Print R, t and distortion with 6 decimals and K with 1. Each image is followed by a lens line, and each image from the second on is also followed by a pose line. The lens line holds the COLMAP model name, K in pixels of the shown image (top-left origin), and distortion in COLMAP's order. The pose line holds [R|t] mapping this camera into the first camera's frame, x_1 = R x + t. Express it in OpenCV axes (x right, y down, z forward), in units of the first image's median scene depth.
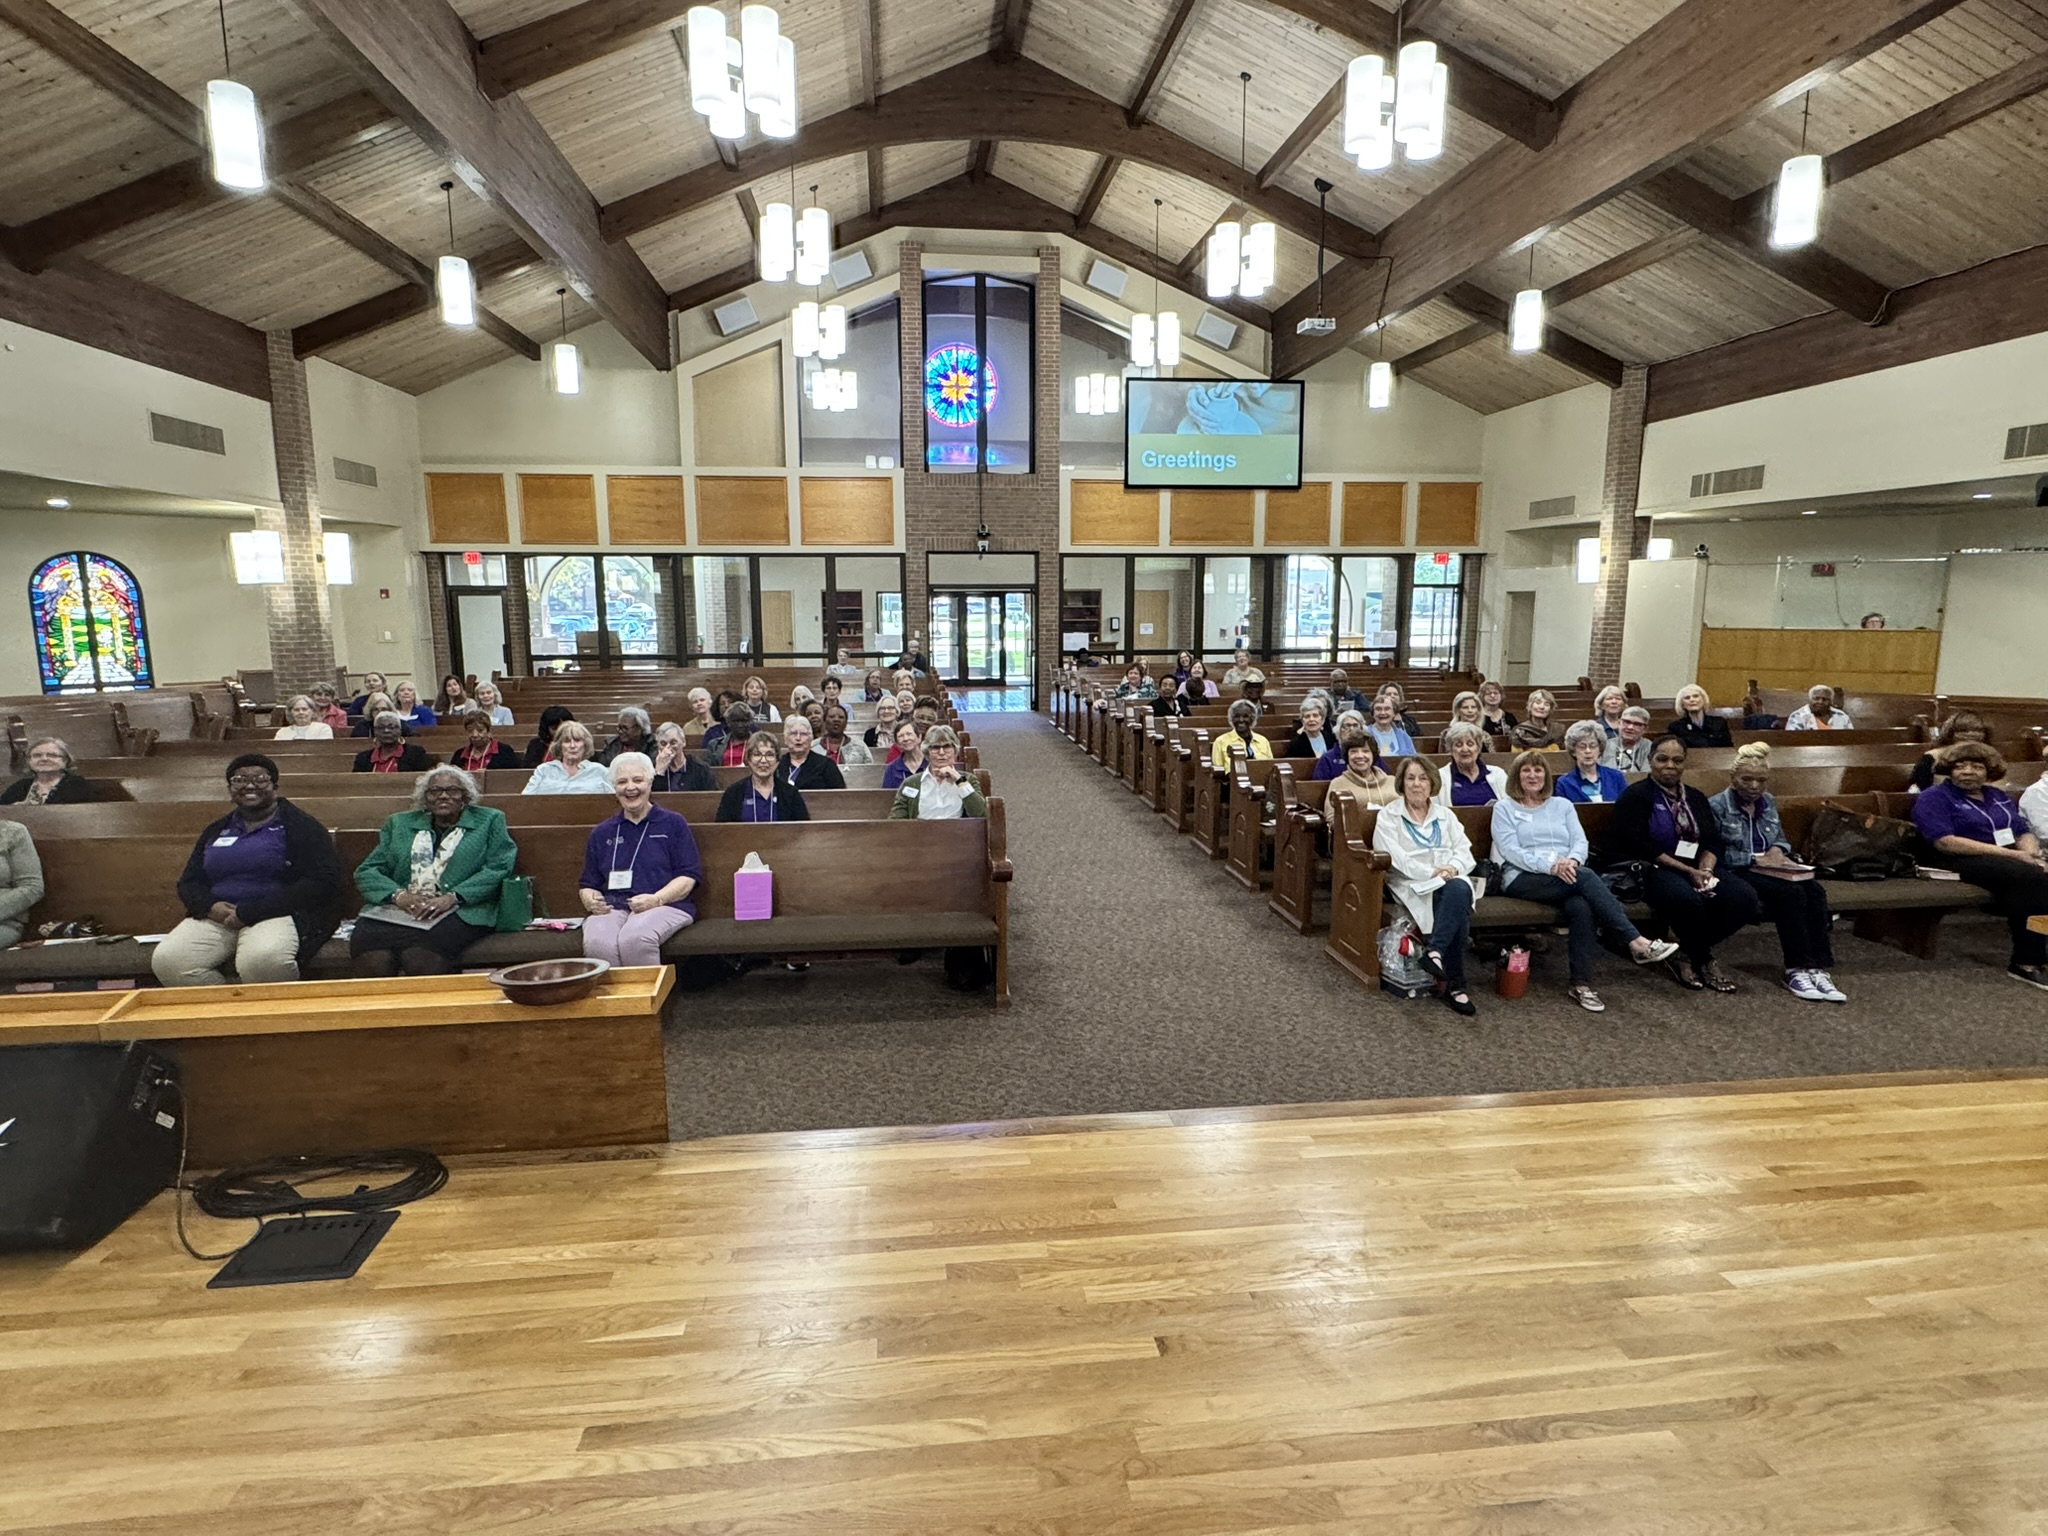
lens RADIAL K [[1056.7, 0, 1024.0], [0, 1056.7, 768.0], [0, 0, 1]] dist [0.002040, -0.010773]
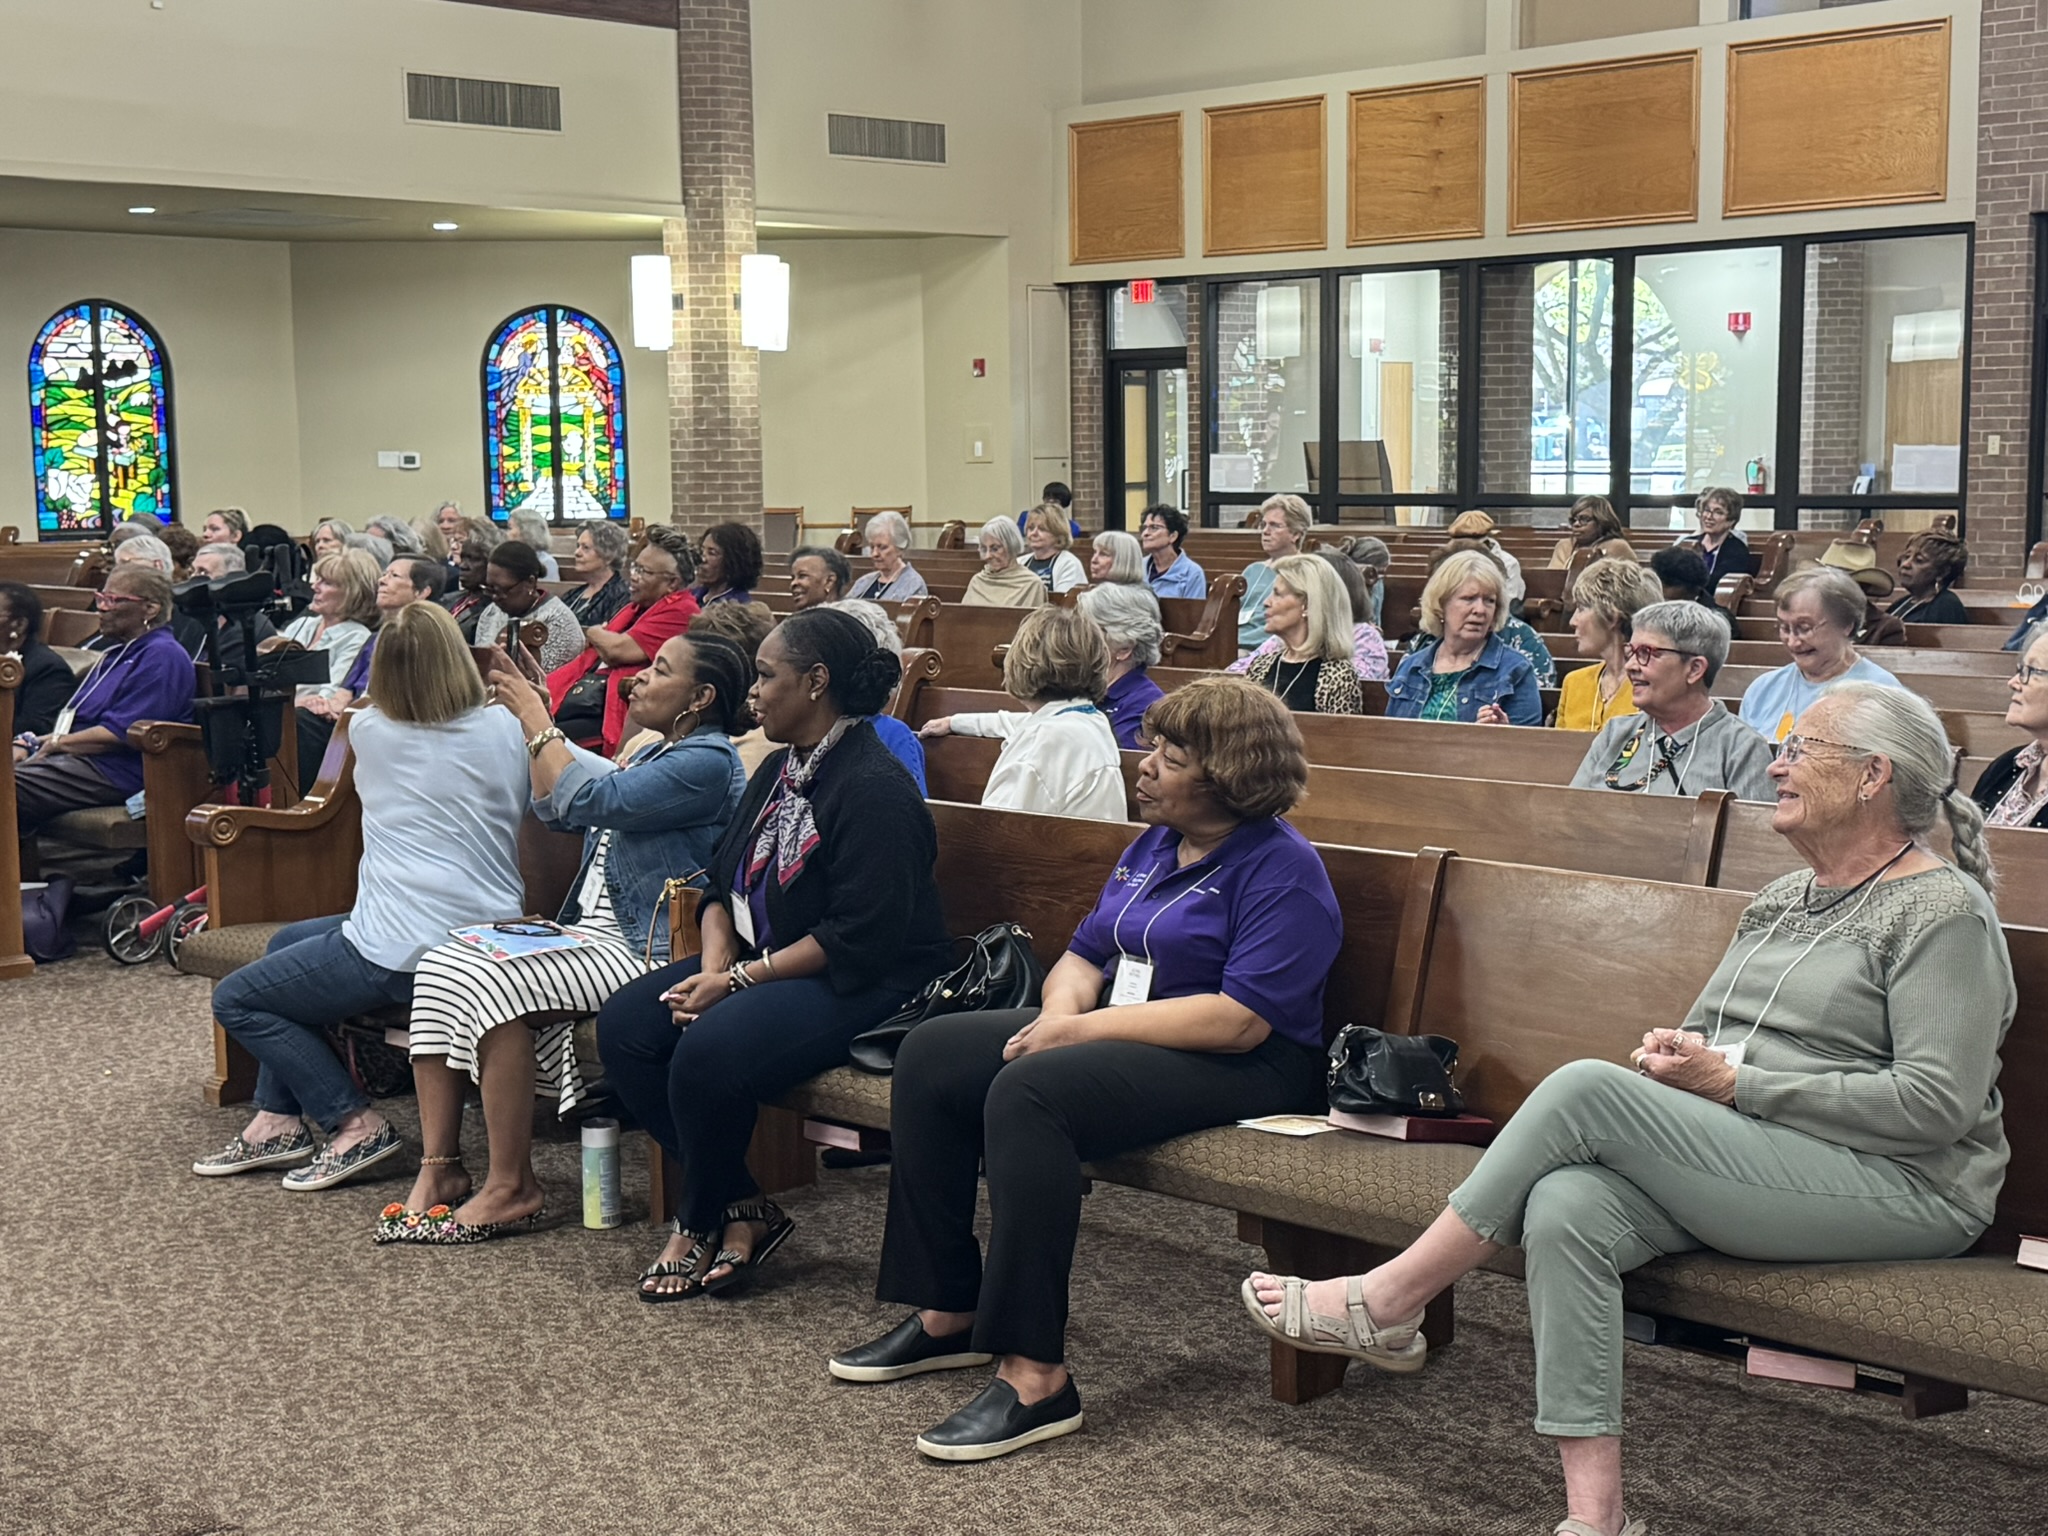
lens RADIAL K [[2783.6, 0, 1024.0], [0, 2783.6, 768.0], [0, 0, 1]] dist [0.144685, -0.380913]
pose [[0.633258, 0.086827, -0.769055, 0.542213], [-0.109500, 0.993743, 0.022029, -0.002998], [0.766155, 0.070261, 0.638803, 0.176578]]
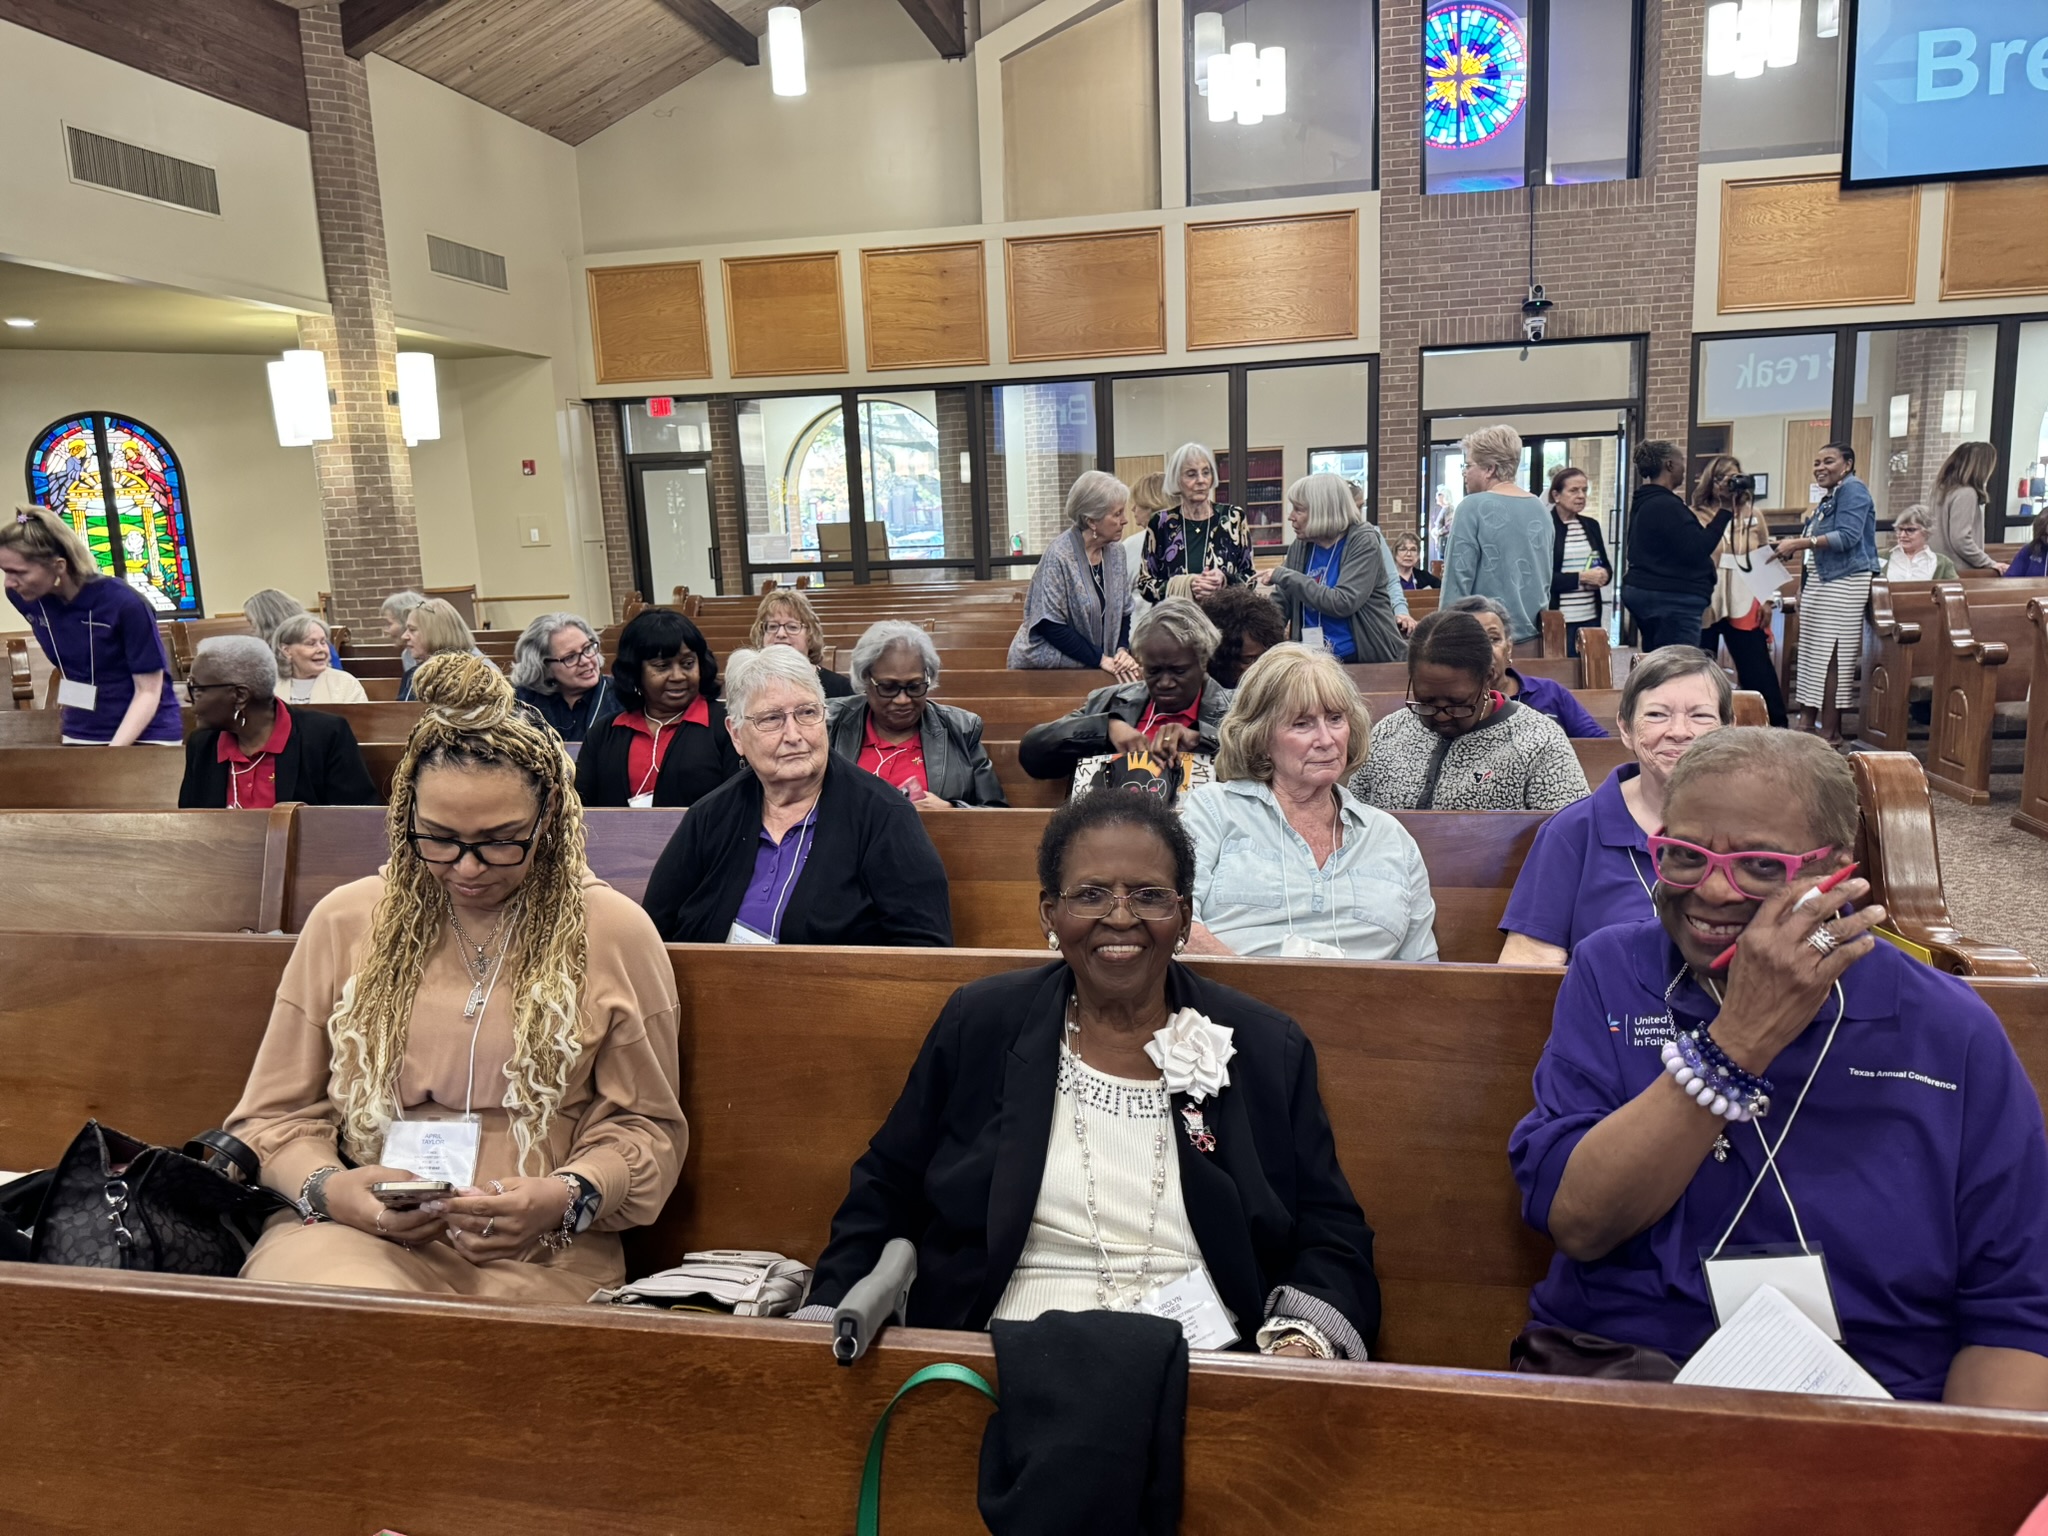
lens RADIAL K [[1447.2, 0, 1024.0], [0, 1447.2, 768.0], [0, 0, 1]] dist [0.026621, -0.045291]
pose [[0.953189, 0.016645, -0.301918, -0.071745], [-0.010094, 0.999679, 0.023248, -0.011713], [0.302208, -0.019112, 0.953051, 0.300169]]
